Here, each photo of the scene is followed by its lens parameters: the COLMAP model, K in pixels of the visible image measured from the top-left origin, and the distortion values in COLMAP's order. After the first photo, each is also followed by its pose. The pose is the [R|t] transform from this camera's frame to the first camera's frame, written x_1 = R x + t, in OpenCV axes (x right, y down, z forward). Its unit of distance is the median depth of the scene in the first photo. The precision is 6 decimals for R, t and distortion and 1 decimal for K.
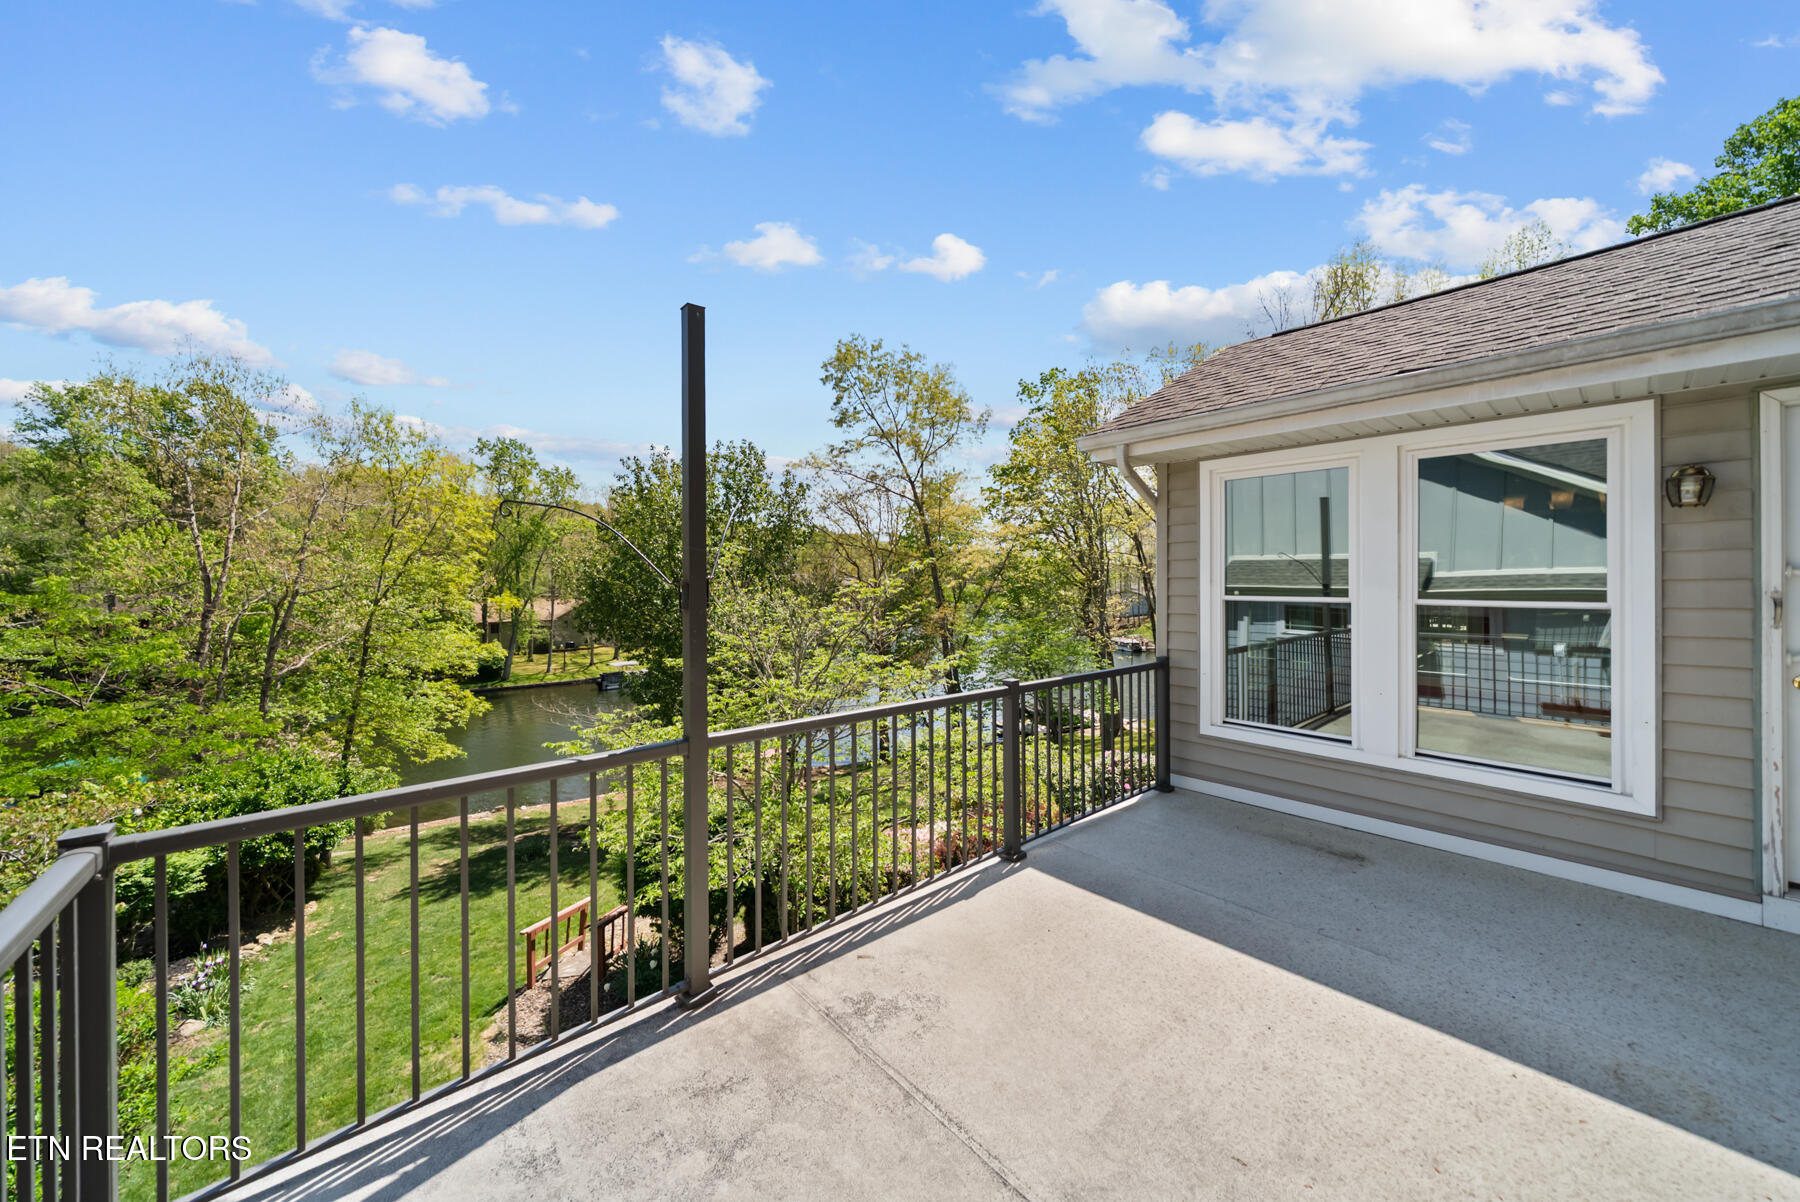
lens RADIAL K [[619.3, 0, 897.6], [0, 619.3, 603.2], [0, 0, 1]] dist [-0.001628, -0.000069]
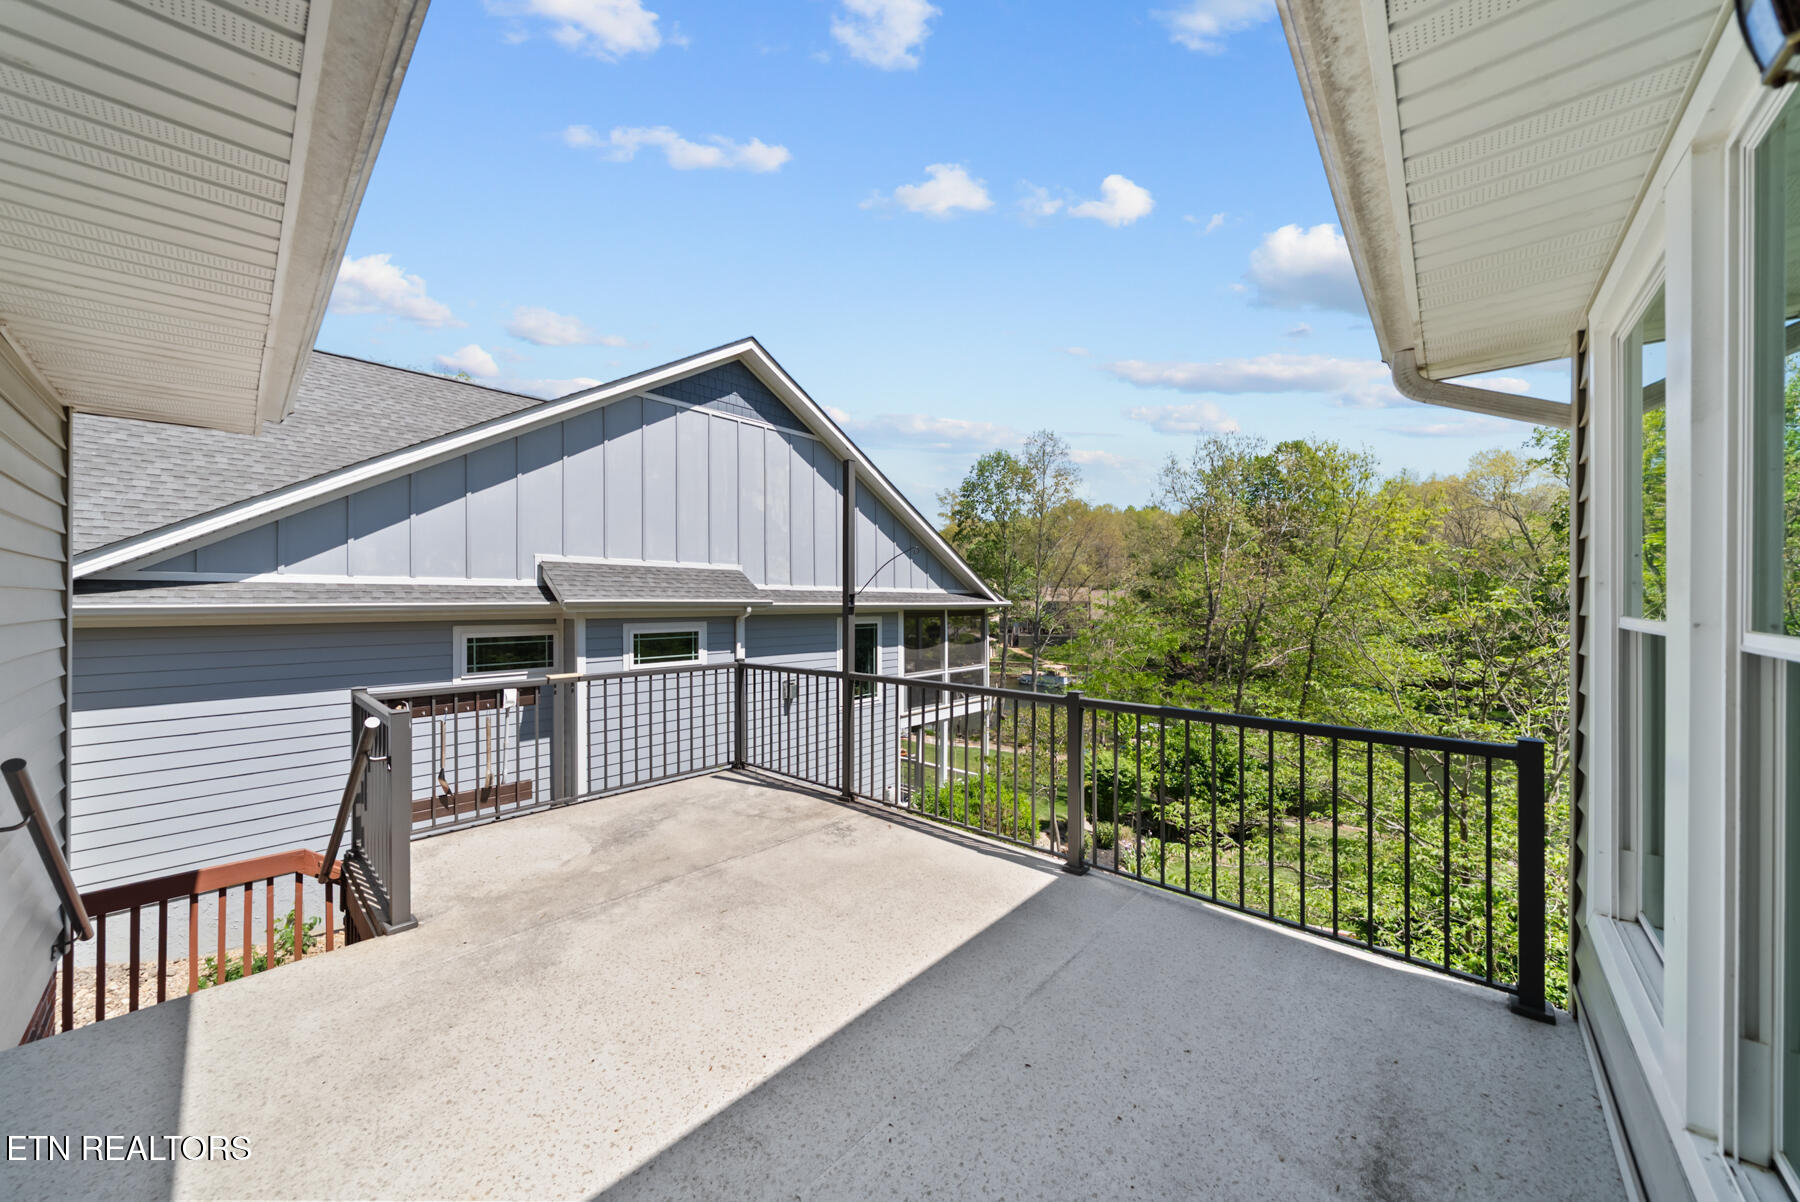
lens RADIAL K [[610.1, 0, 900.0], [0, 610.1, 601.0], [0, 0, 1]] dist [-0.000579, -0.000025]
pose [[0.135192, -0.004176, -0.990811, 1.309633], [-0.023353, 0.999700, -0.007400, -0.008530], [0.990544, 0.024139, 0.135054, 0.677250]]
